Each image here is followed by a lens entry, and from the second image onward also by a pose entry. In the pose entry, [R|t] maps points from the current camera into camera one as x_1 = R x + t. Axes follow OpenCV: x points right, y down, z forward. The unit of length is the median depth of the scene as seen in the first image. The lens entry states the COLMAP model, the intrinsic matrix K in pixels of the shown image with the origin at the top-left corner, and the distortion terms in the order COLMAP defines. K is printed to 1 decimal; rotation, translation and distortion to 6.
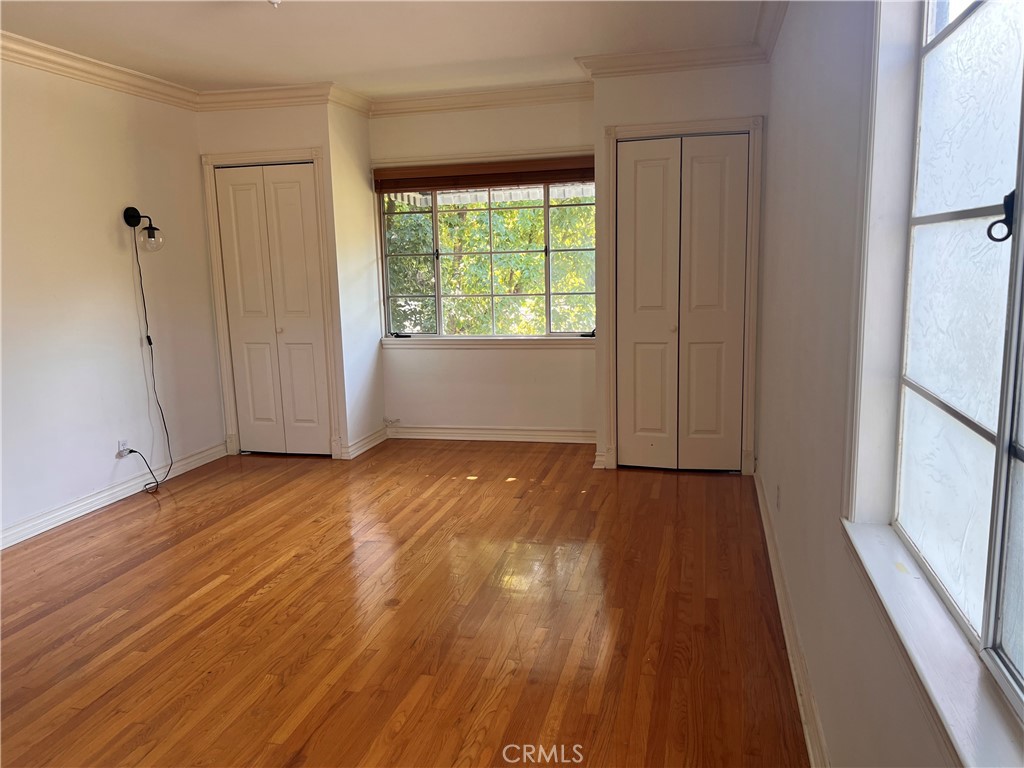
lens RADIAL K [[774.8, 0, 507.4], [0, 774.8, 384.4], [0, 0, 1]] dist [0.057028, -0.071300]
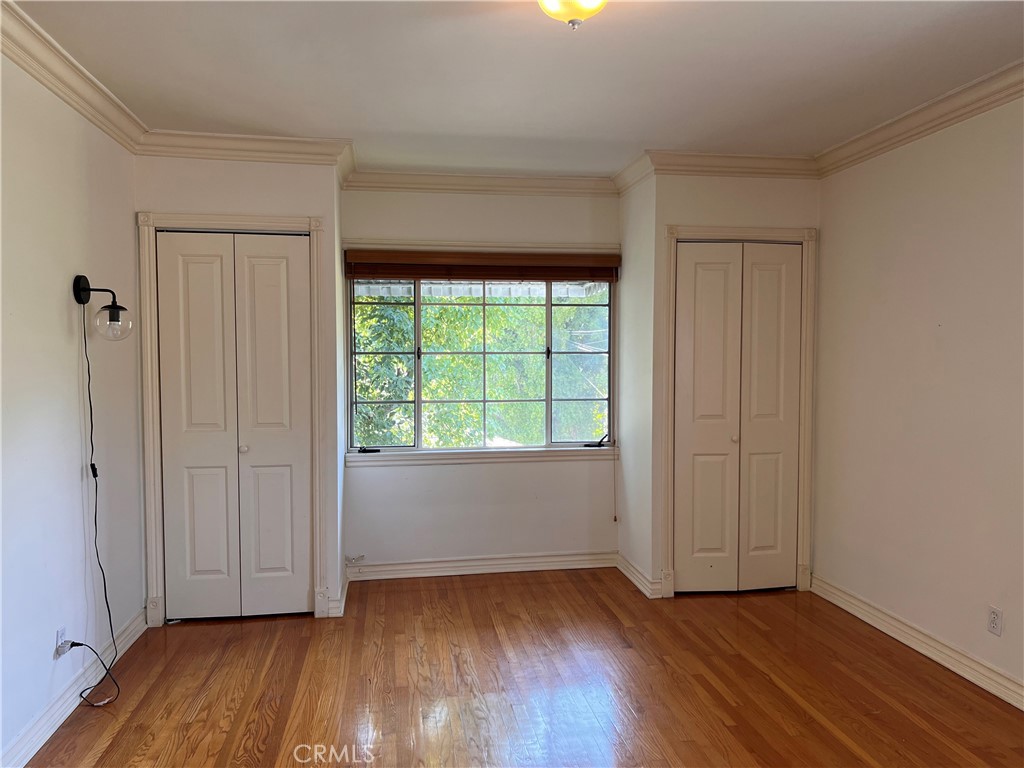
lens RADIAL K [[774.8, 0, 514.8], [0, 774.8, 390.0], [0, 0, 1]] dist [0.057028, -0.071300]
pose [[0.917484, 0.007642, 0.397699, -0.357329], [0.040584, 0.992800, -0.112702, -0.030960], [-0.395696, 0.119543, 0.910568, 0.212212]]
